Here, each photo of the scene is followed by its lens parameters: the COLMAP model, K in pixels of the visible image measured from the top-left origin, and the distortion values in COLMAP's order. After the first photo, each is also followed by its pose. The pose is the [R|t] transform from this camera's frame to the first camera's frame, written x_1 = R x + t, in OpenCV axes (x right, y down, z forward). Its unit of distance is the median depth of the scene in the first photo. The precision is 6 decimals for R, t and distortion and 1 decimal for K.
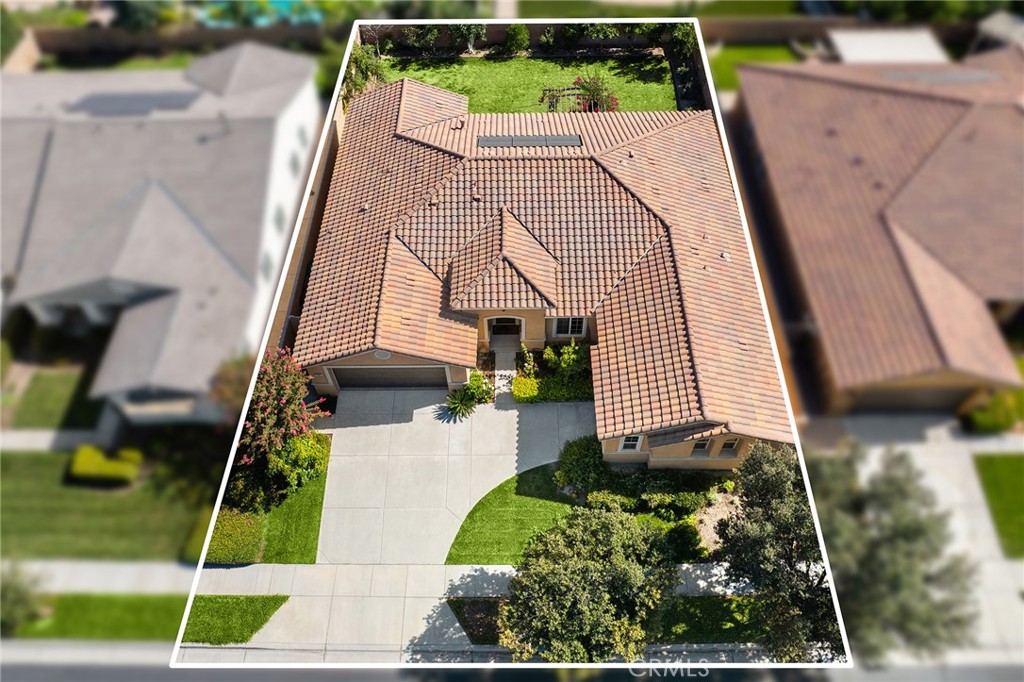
lens RADIAL K [[711.7, 0, 507.2], [0, 711.7, 373.1], [0, 0, 1]] dist [0.001068, -0.000567]
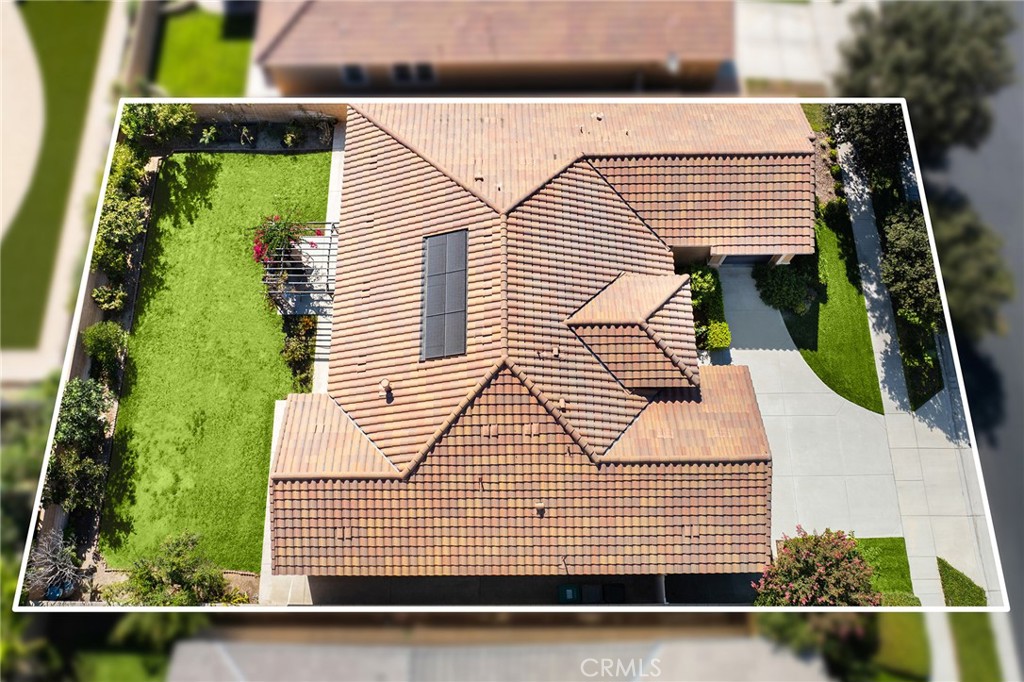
lens RADIAL K [[711.7, 0, 507.2], [0, 711.7, 373.1], [0, 0, 1]] dist [0.001068, -0.000567]
pose [[-0.028898, -0.949973, 0.310992, -0.318794], [0.819801, 0.155487, 0.551136, -0.744138], [-0.571919, 0.270878, 0.774296, 0.423686]]
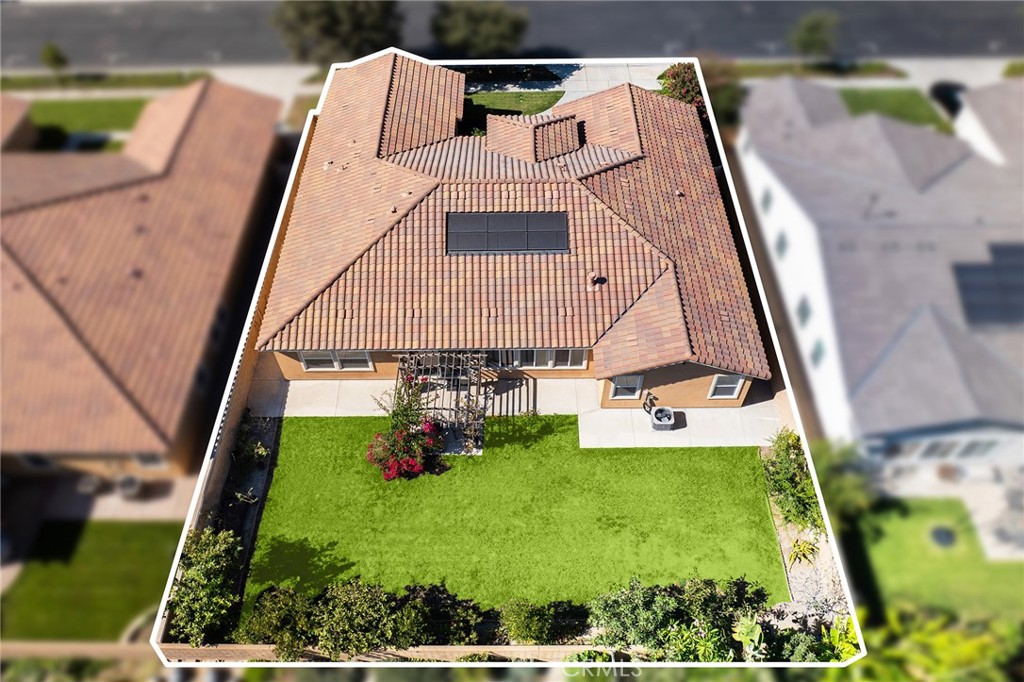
lens RADIAL K [[711.7, 0, 507.2], [0, 711.7, 373.1], [0, 0, 1]] dist [0.001068, -0.000567]
pose [[-0.999066, 0.043198, 0.001256, 0.038755], [-0.011314, -0.289509, 0.957108, -1.296294], [0.041708, 0.956200, 0.289727, 0.995212]]
